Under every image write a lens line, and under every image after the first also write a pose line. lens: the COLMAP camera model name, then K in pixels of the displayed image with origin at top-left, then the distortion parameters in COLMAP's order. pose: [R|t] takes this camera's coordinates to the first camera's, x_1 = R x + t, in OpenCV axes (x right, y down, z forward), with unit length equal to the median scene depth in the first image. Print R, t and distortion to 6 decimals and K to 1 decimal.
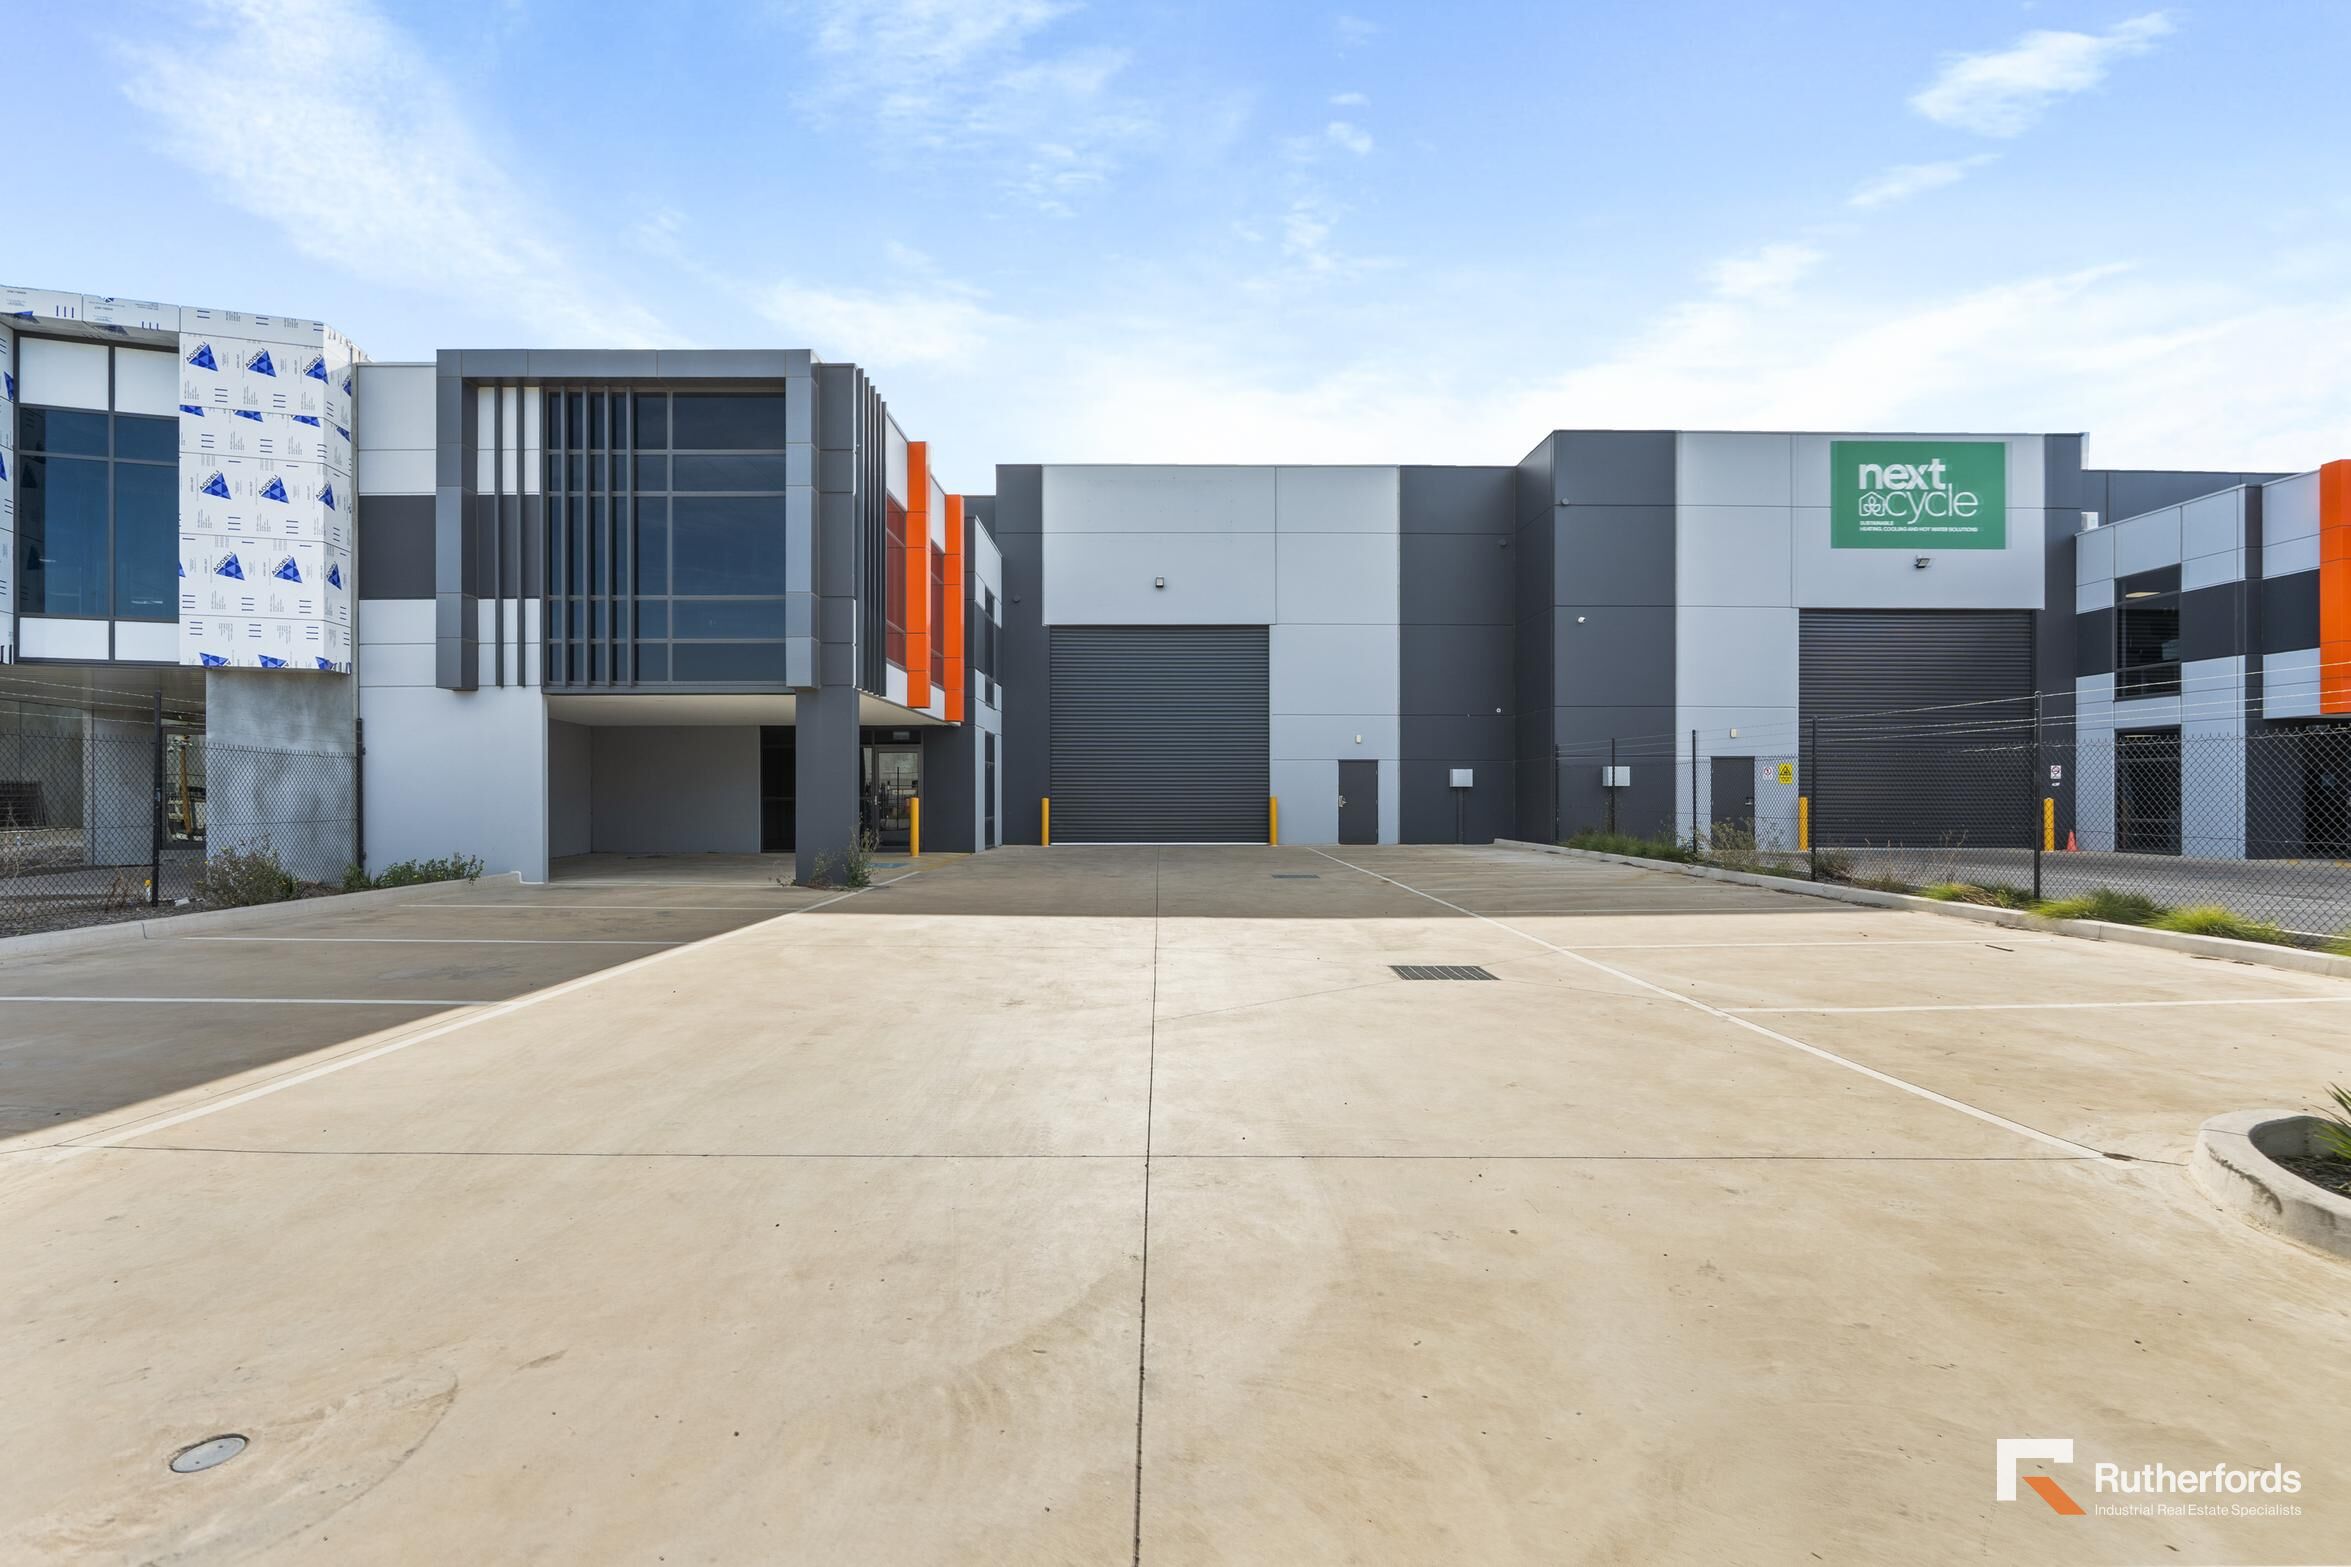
lens RADIAL K [[1017.8, 0, 1175.5], [0, 1017.8, 783.5], [0, 0, 1]] dist [-0.008078, 0.000481]
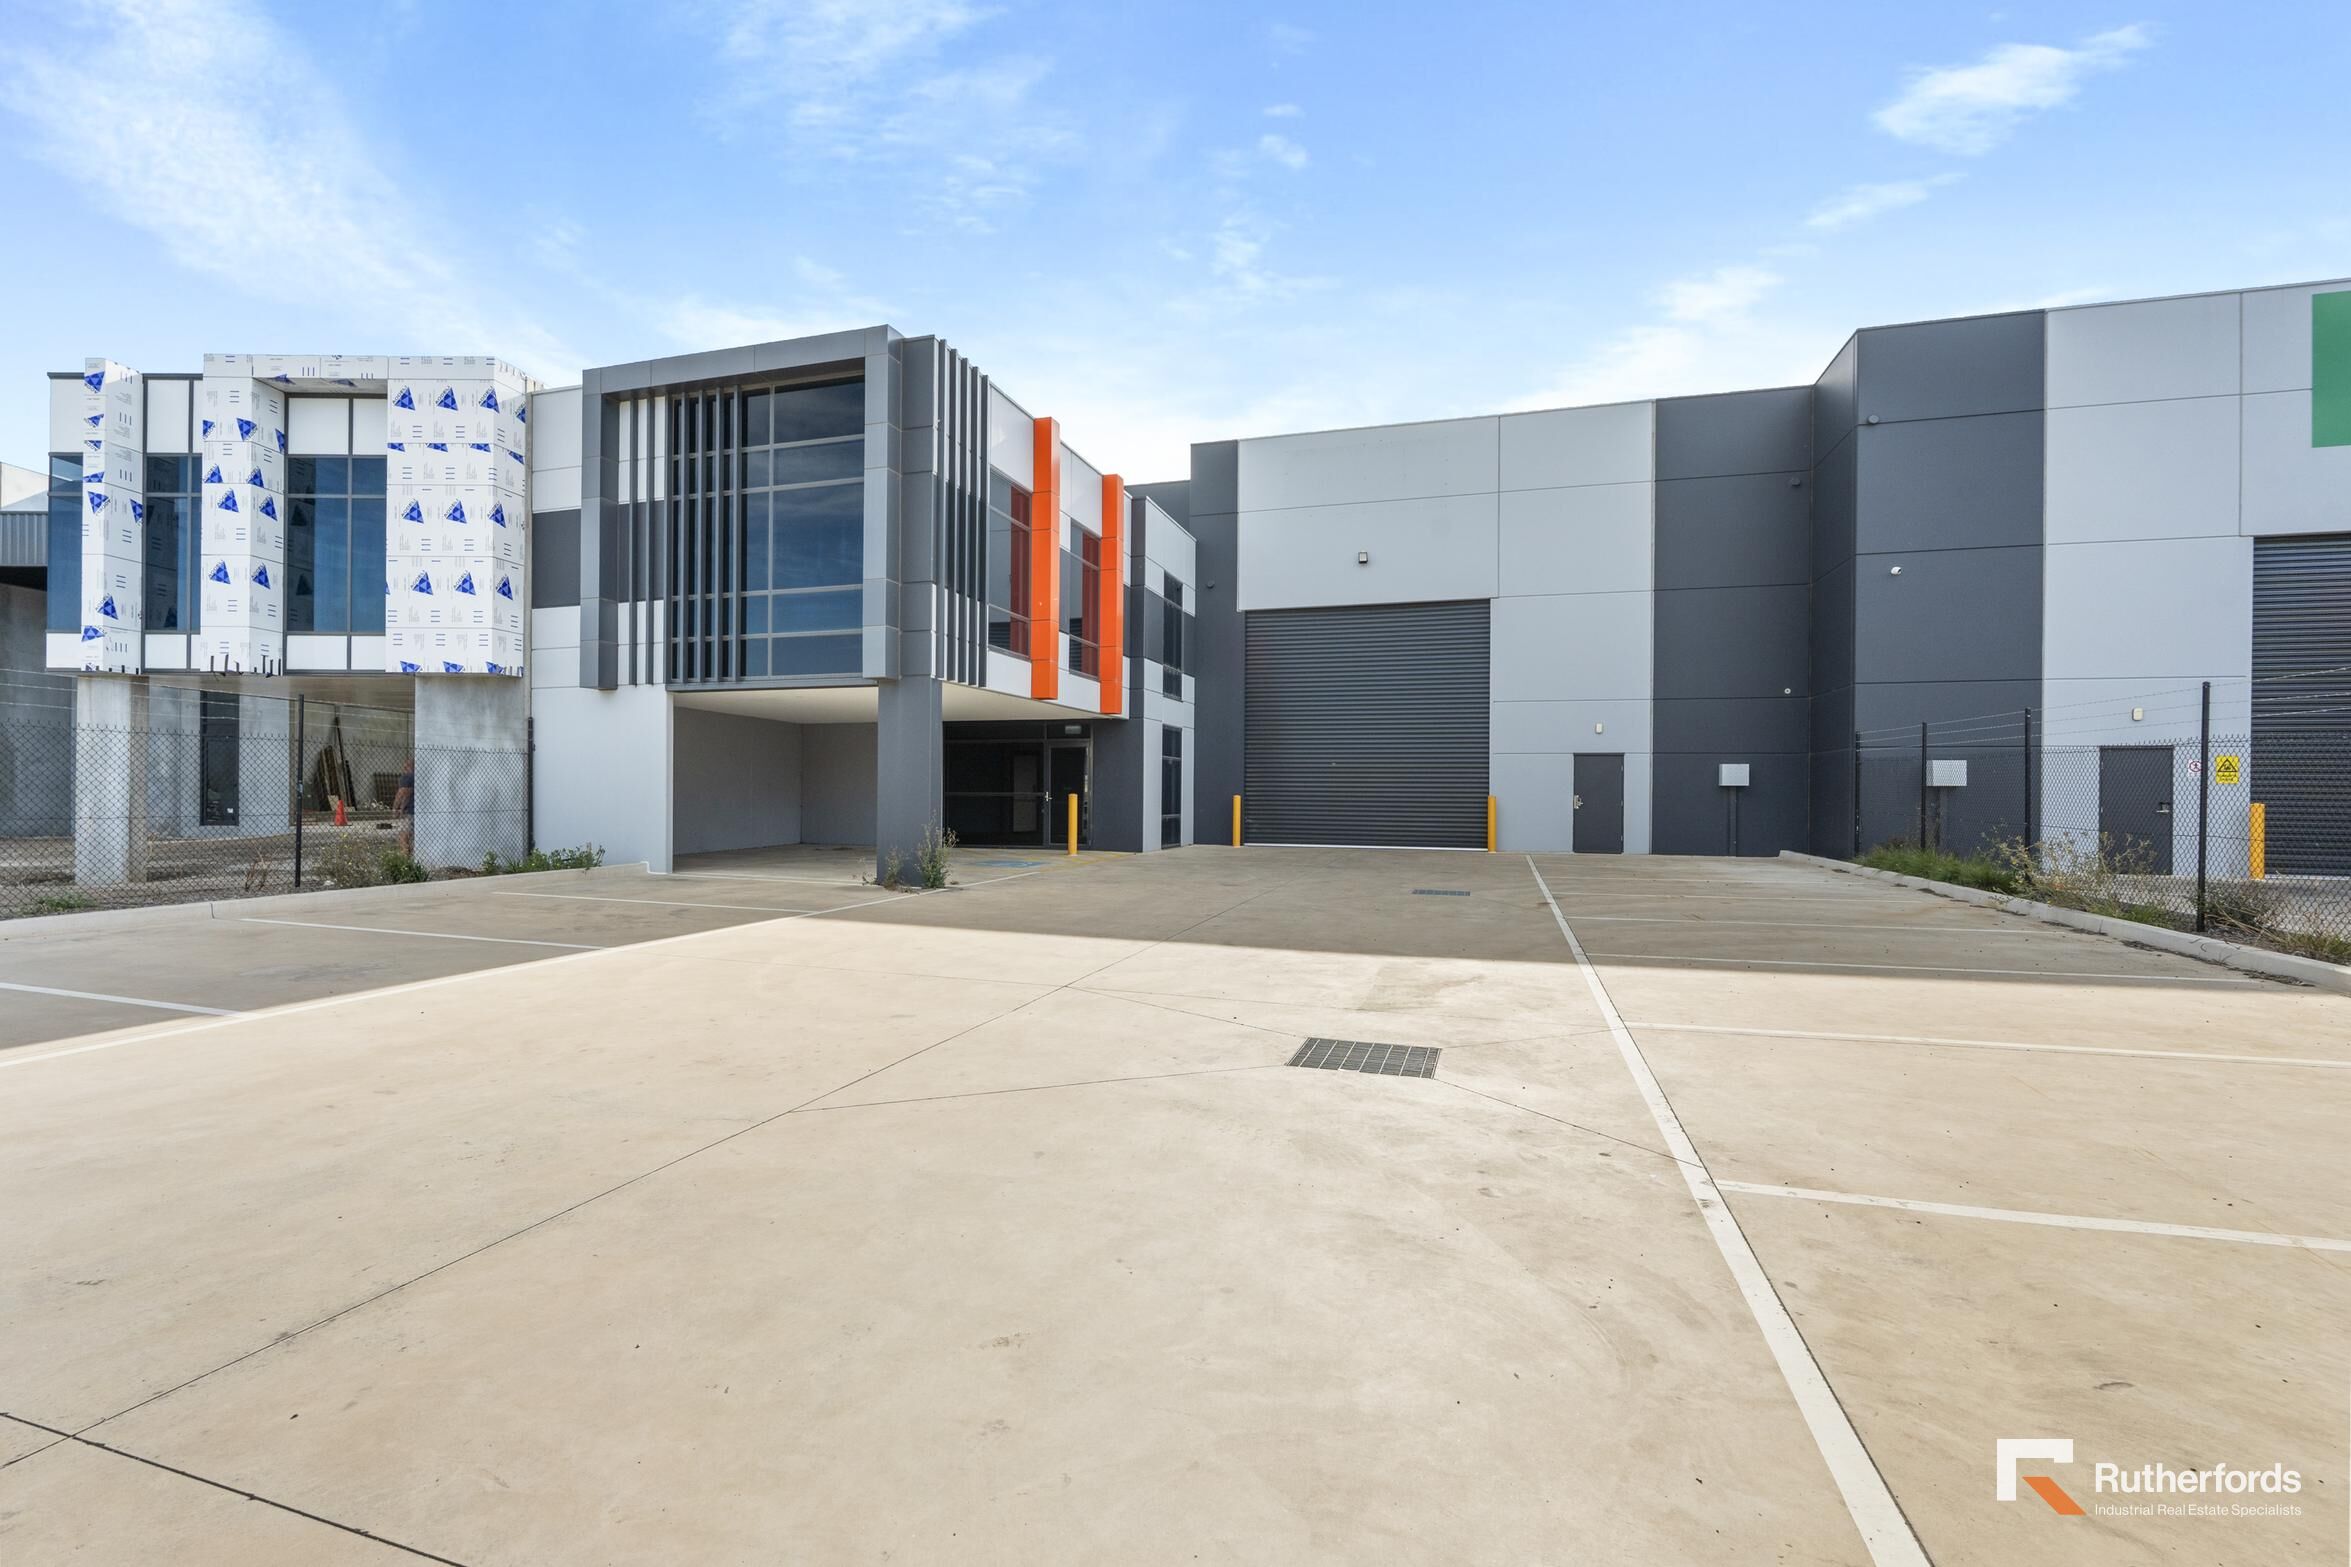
lens RADIAL K [[1017.8, 0, 1175.5], [0, 1017.8, 783.5], [0, 0, 1]] dist [-0.008078, 0.000481]
pose [[0.953130, 0.004740, -0.302524, 0.187040], [-0.003784, 0.999986, 0.003748, -0.000019], [0.302538, -0.002428, 0.953134, 0.167107]]
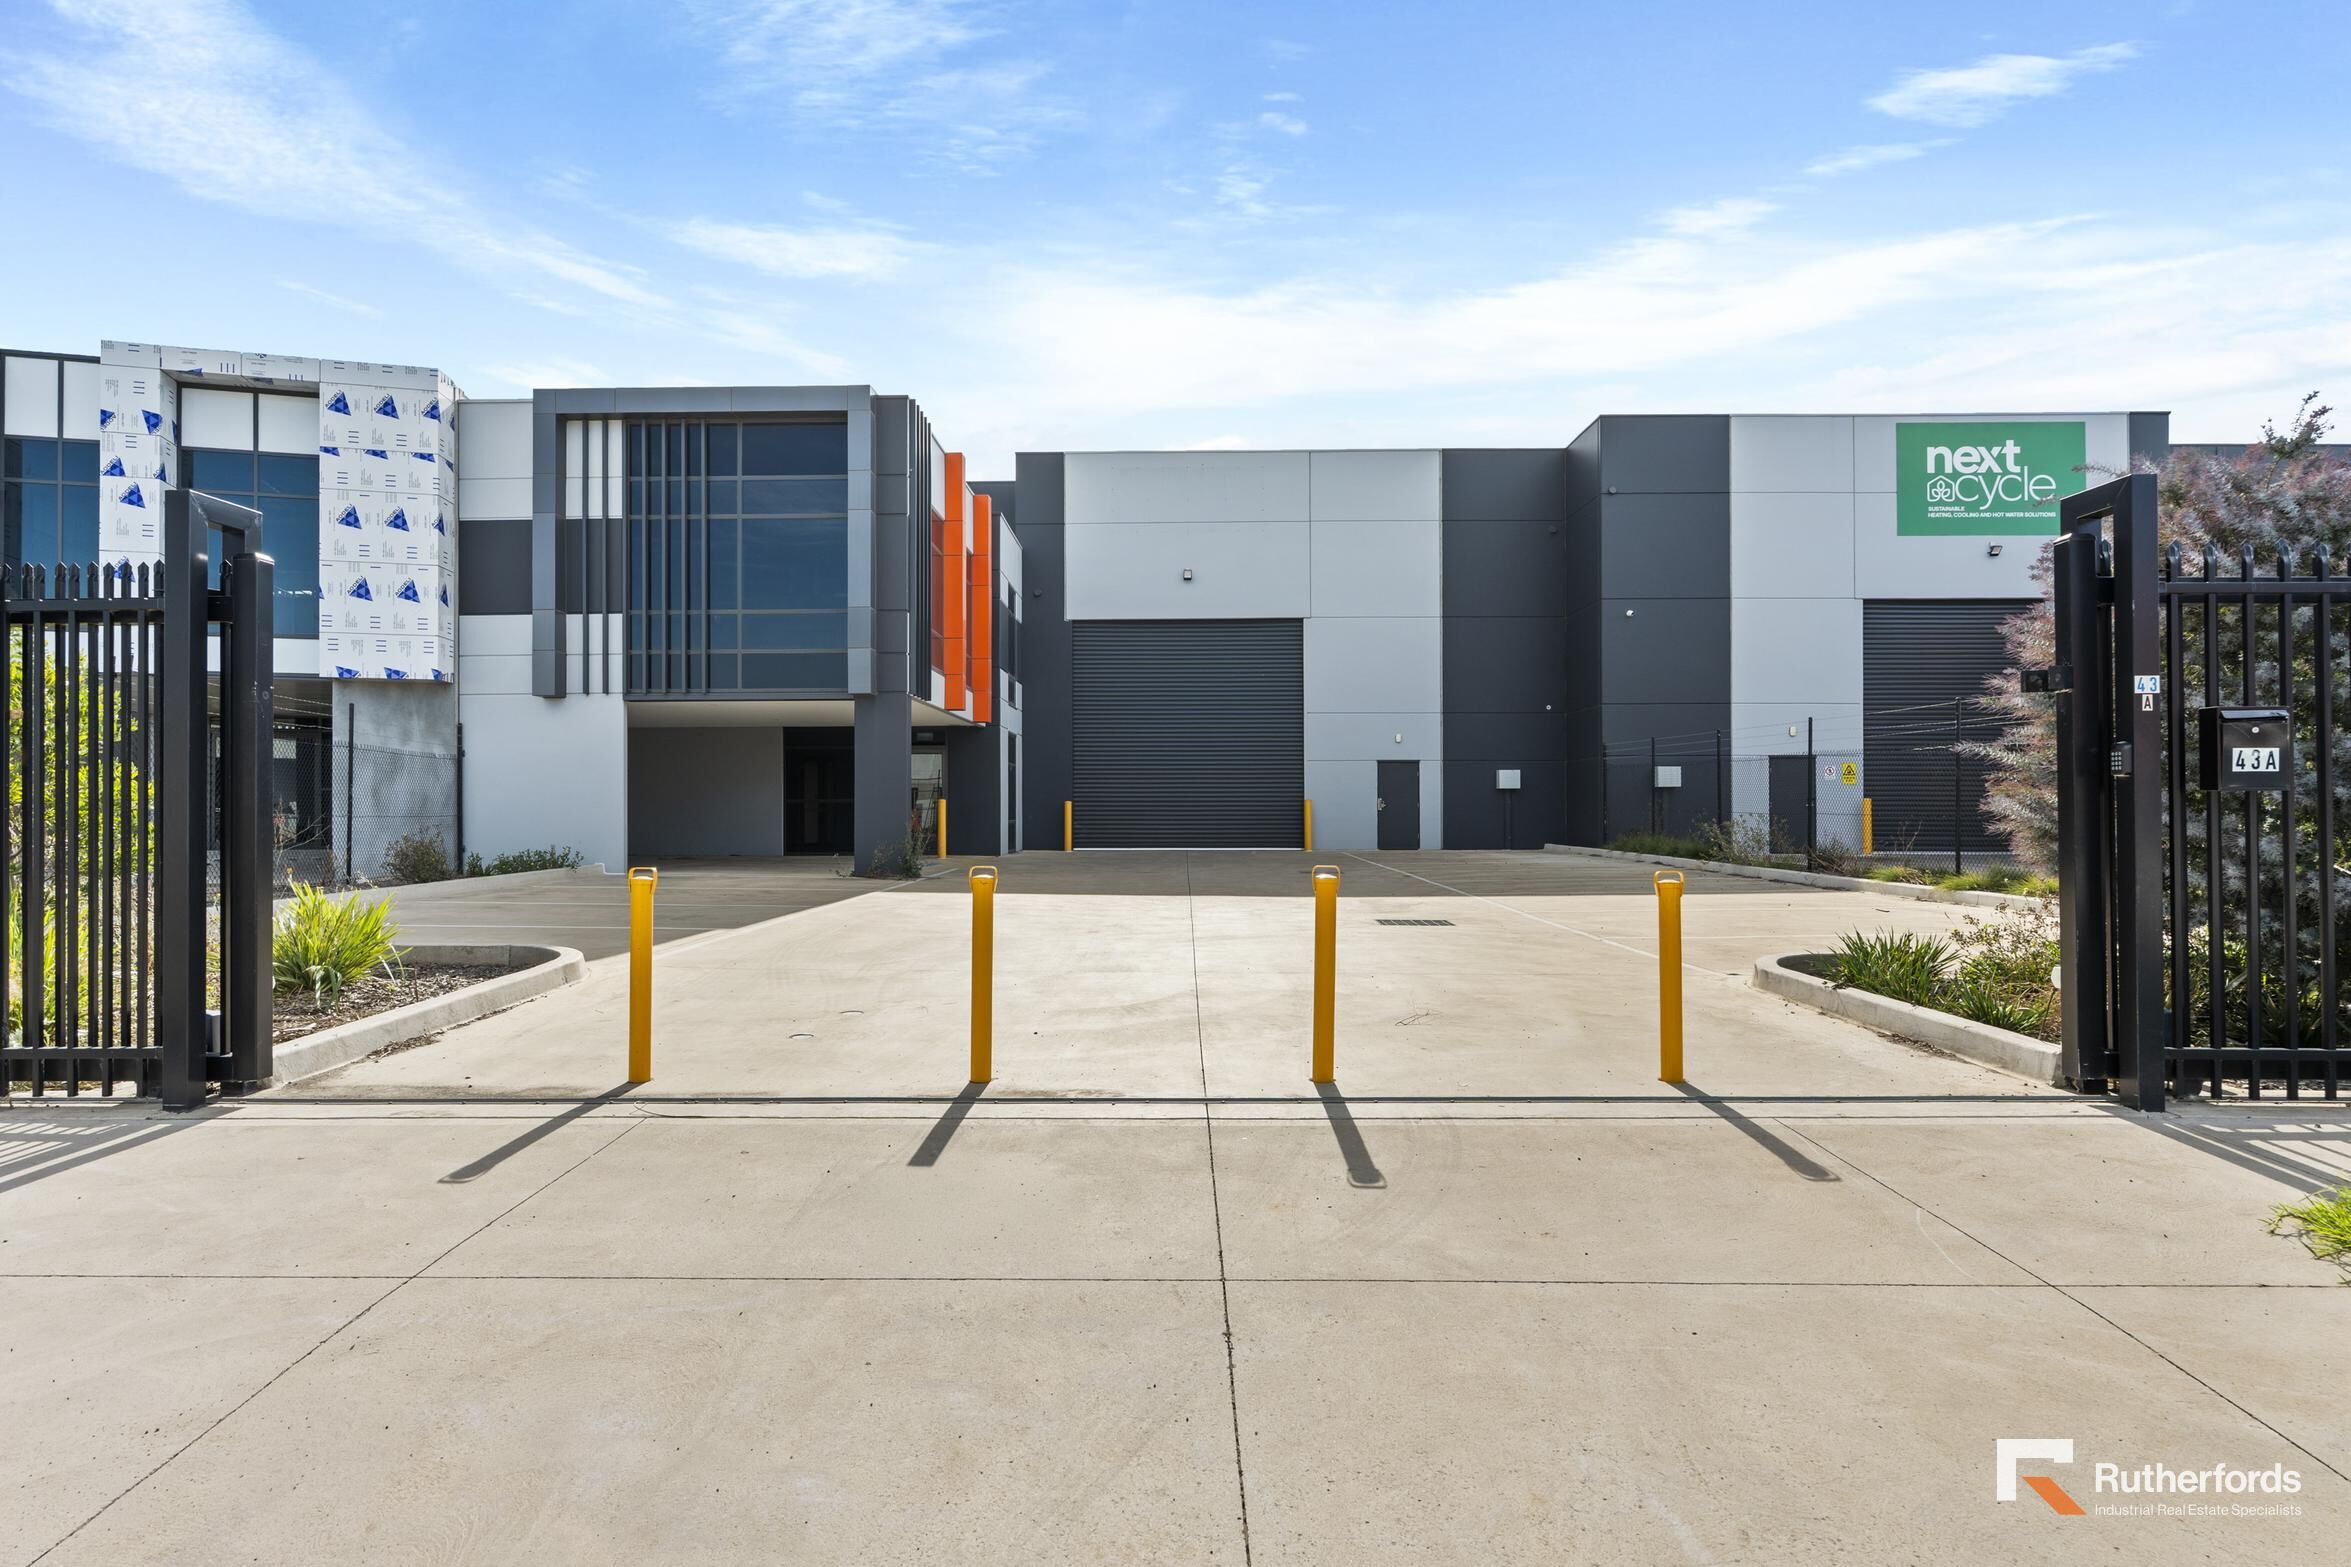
lens RADIAL K [[1264.2, 0, 1156.7], [0, 1264.2, 773.8], [0, 0, 1]] dist [-0.008405, 0.000794]
pose [[0.999311, -0.002043, -0.037055, -0.001734], [0.001494, 0.999888, -0.014859, 0.011398], [0.037081, 0.014793, 0.999203, -0.333957]]
